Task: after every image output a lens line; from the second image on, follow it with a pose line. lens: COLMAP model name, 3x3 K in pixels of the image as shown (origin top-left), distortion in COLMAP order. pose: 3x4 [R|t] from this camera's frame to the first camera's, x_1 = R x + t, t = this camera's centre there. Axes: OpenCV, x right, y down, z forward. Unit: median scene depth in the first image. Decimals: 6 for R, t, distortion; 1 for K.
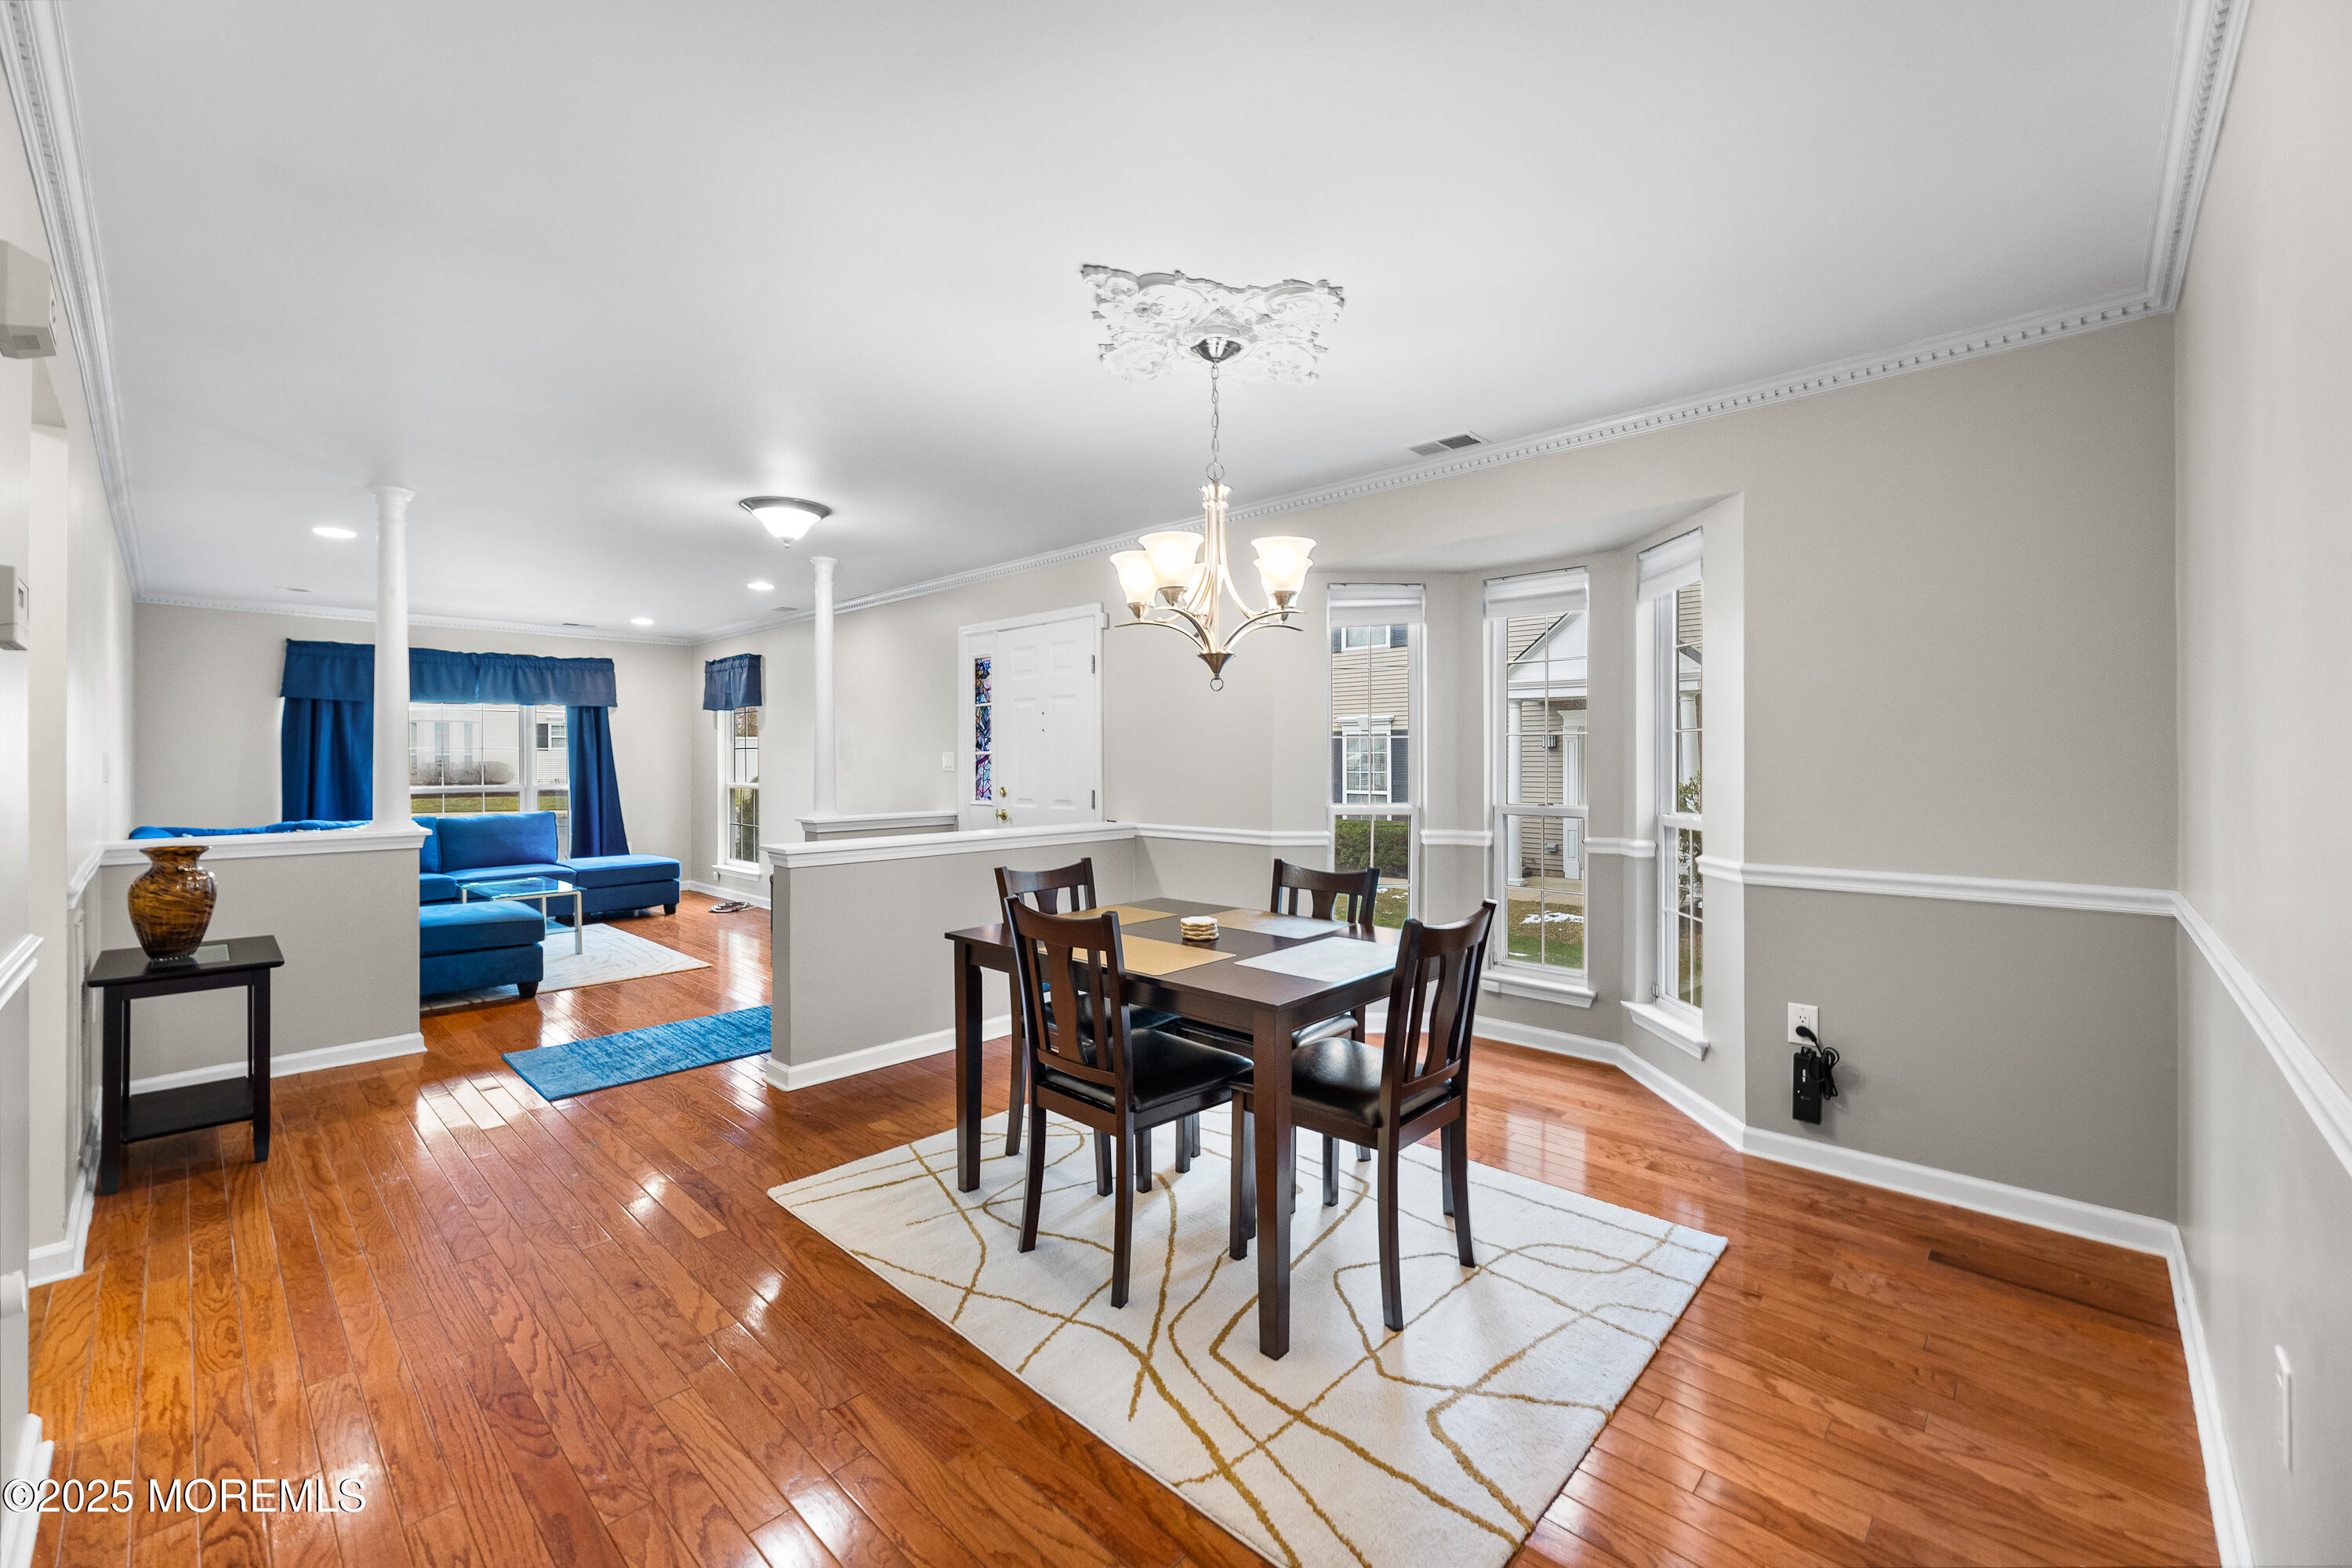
lens RADIAL K [[942.3, 0, 1177.5], [0, 942.3, 761.2], [0, 0, 1]] dist [0.000091, 0.000294]
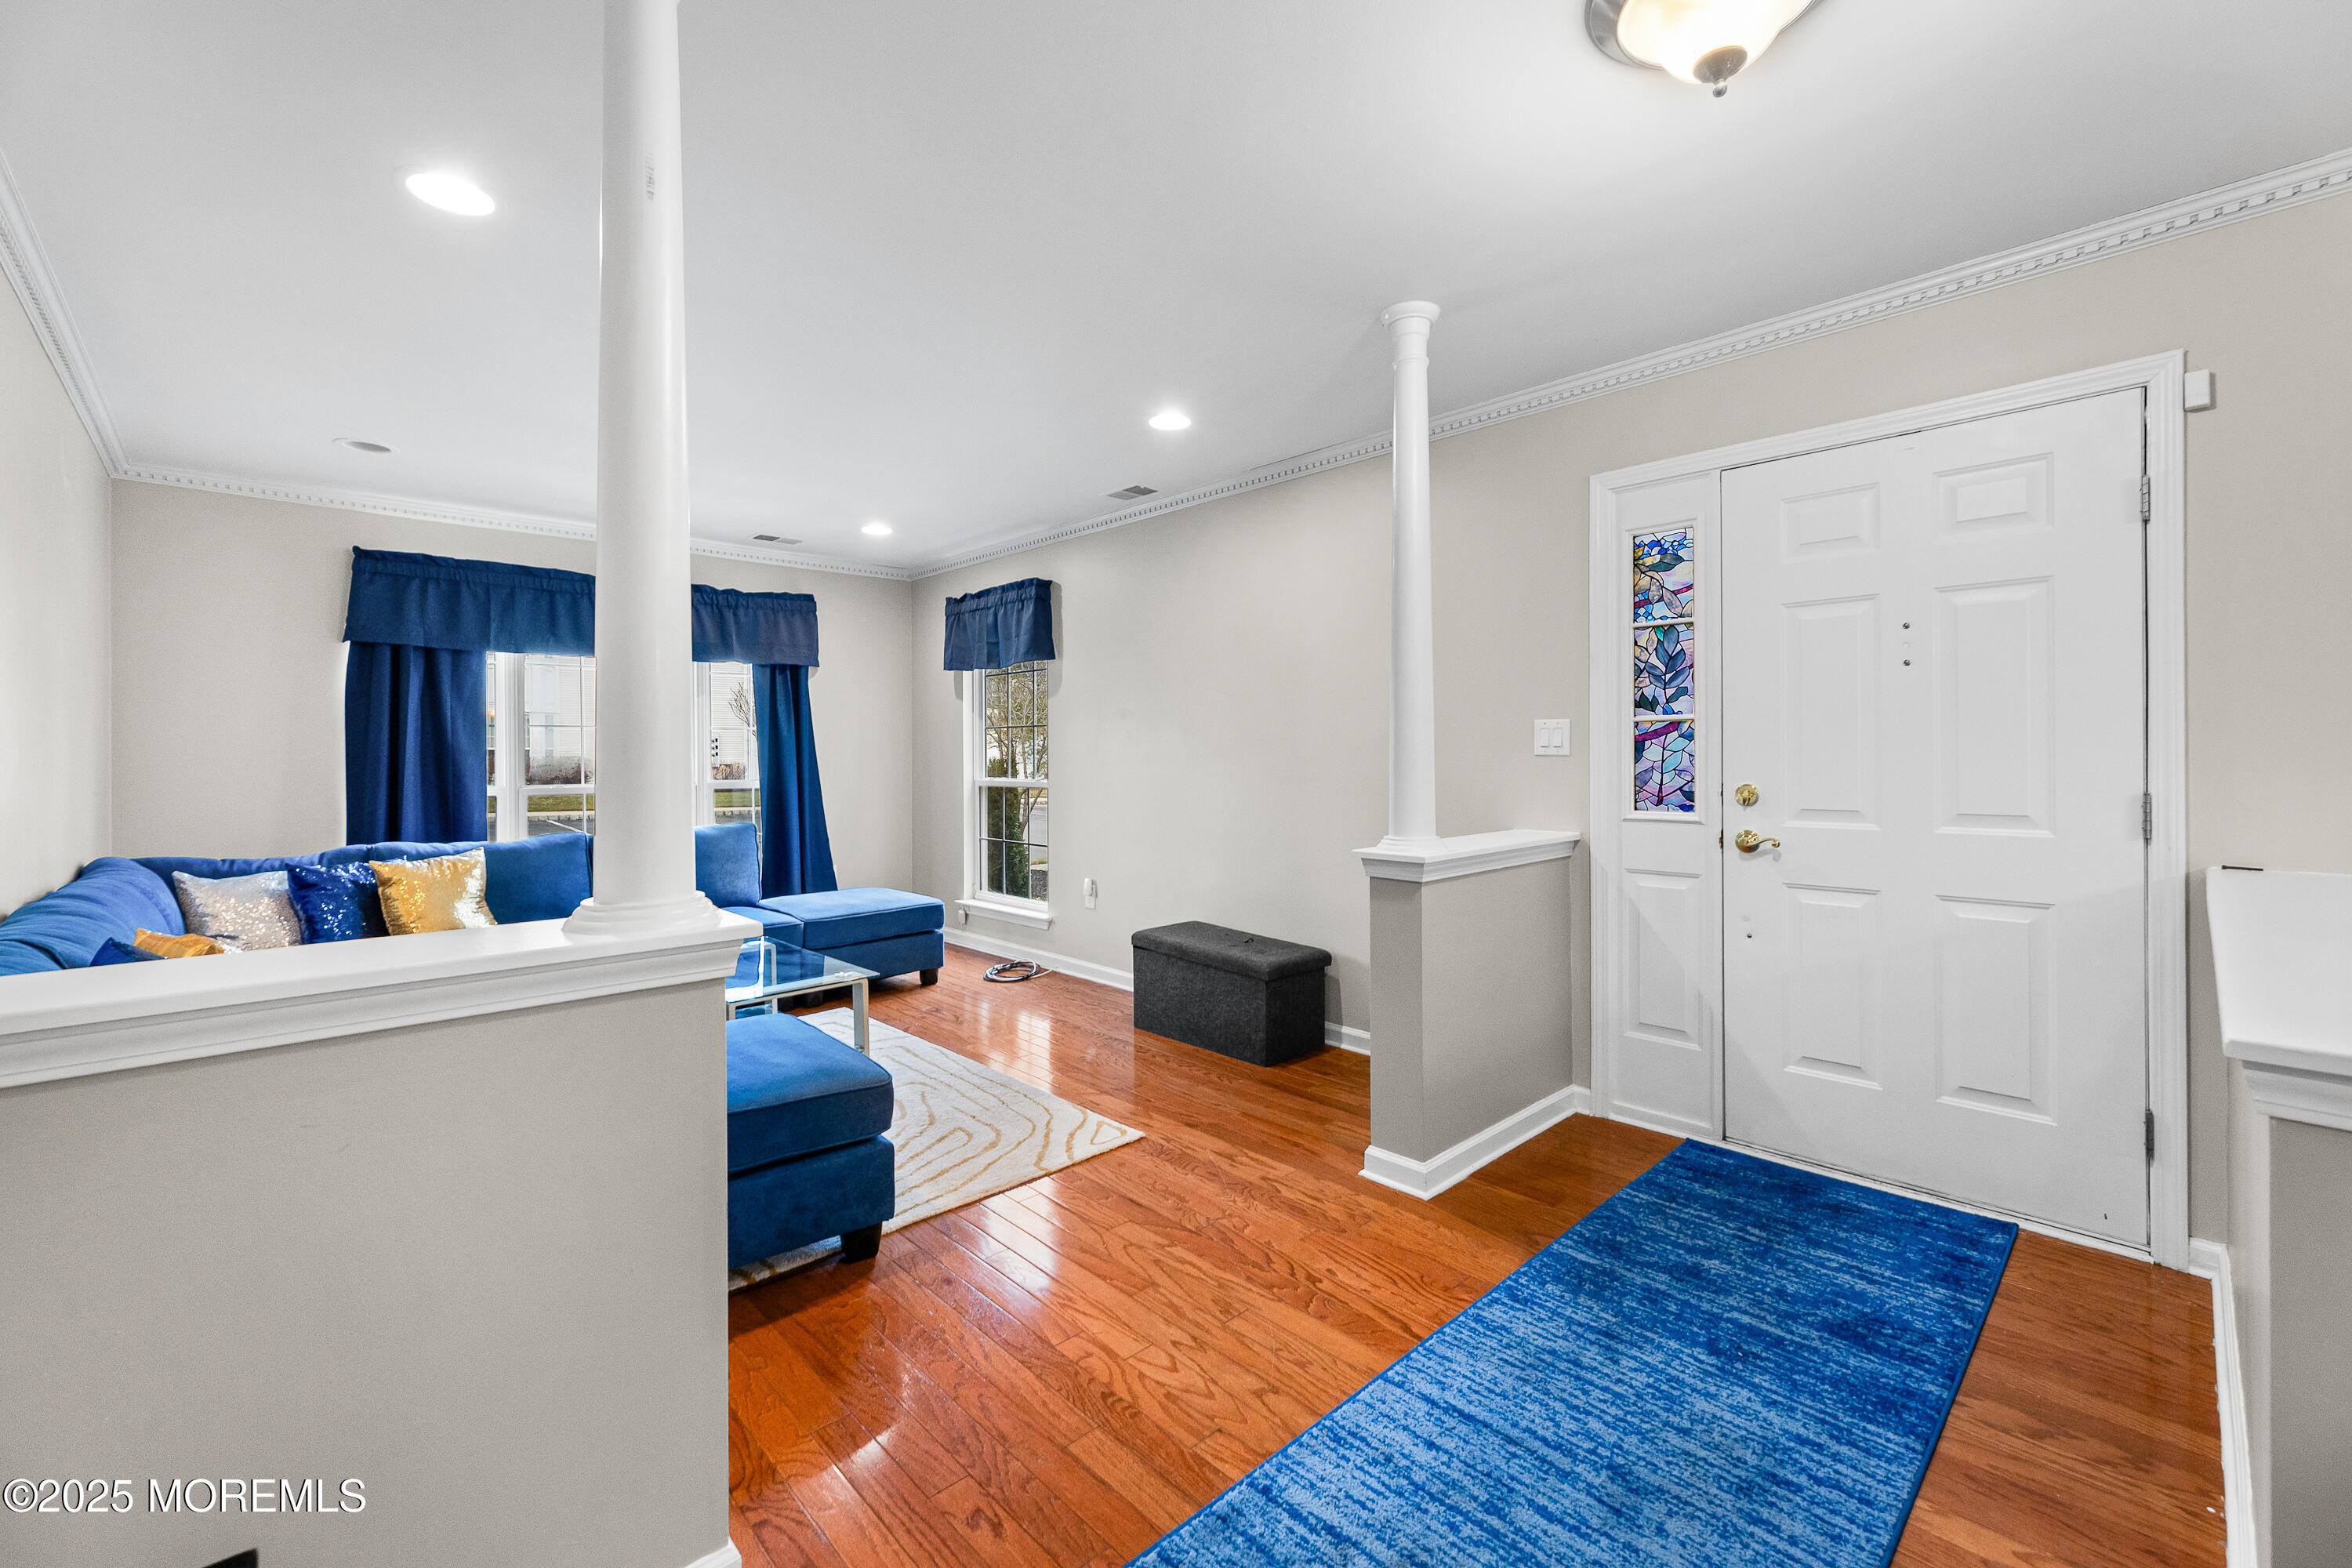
lens RADIAL K [[955.9, 0, 1175.9], [0, 955.9, 755.8], [0, 0, 1]] dist [-0.001573, -0.000108]
pose [[0.998727, -0.003375, -0.050321, -0.370551], [0.003427, 0.999994, 0.000956, 0.008270], [0.050318, -0.001128, 0.998733, 0.396808]]
